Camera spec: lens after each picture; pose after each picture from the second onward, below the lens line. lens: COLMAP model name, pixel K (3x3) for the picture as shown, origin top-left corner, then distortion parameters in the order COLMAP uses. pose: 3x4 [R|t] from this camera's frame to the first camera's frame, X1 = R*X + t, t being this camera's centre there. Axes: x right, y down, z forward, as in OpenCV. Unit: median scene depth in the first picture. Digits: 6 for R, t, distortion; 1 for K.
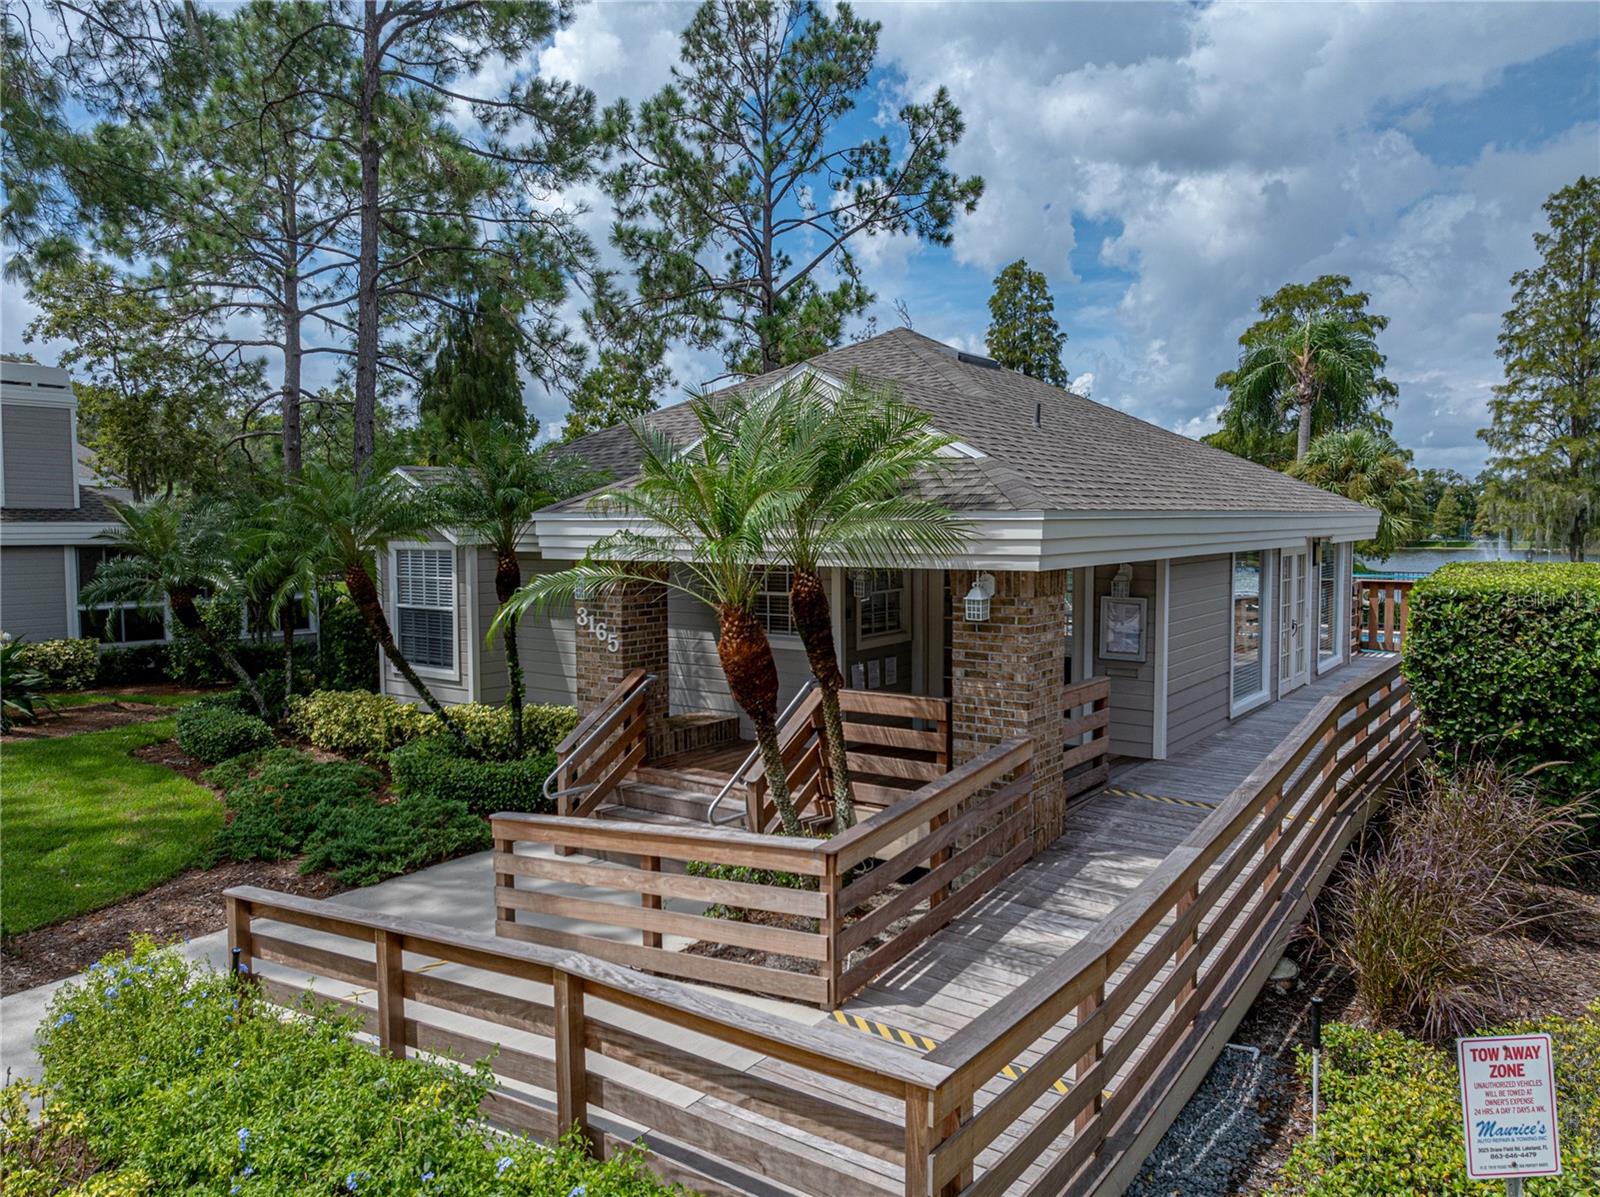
lens RADIAL K [[1130.2, 0, 806.0], [0, 1130.2, 591.7], [0, 0, 1]] dist [-0.022643, 0.003201]
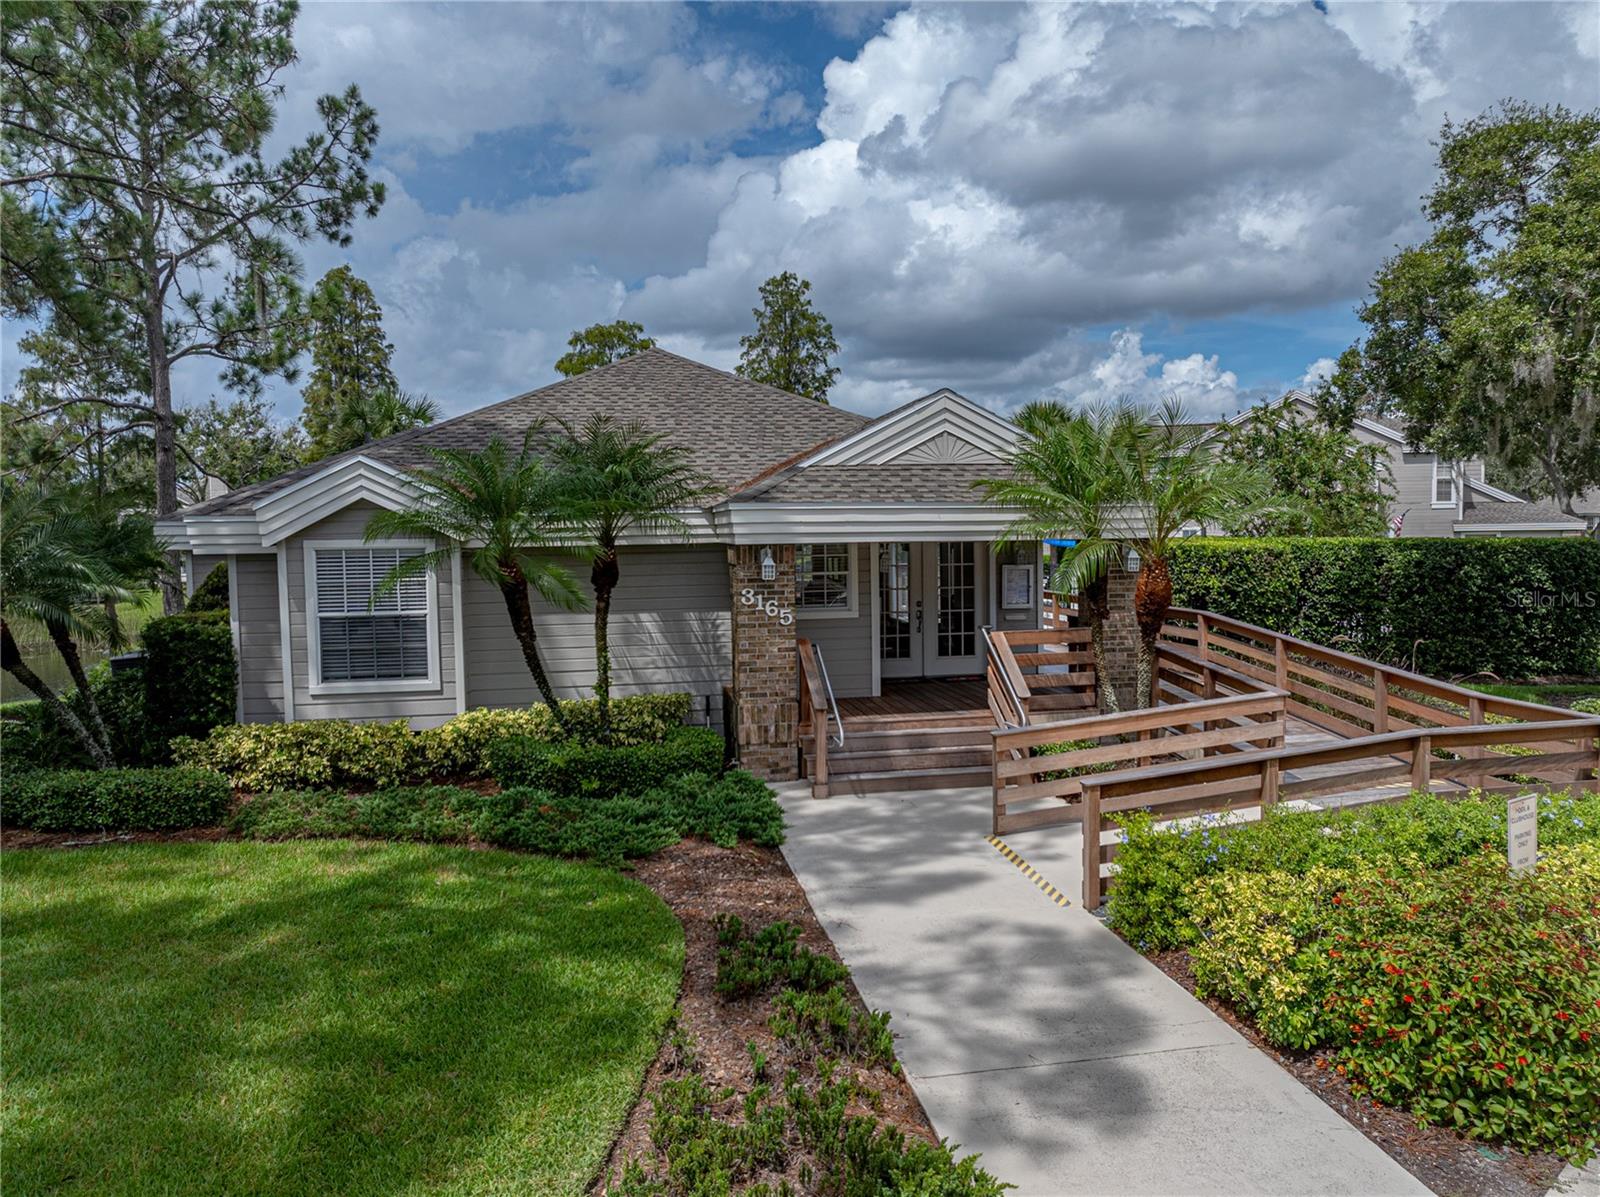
lens RADIAL K [[1139.4, 0, 800.0], [0, 1139.4, 598.5], [0, 0, 1]] dist [-0.040020, 0.000958]
pose [[0.687783, -0.048090, 0.724322, -0.339490], [0.056129, 0.998339, 0.012985, 0.004208], [-0.723743, 0.031724, 0.689340, 0.066524]]
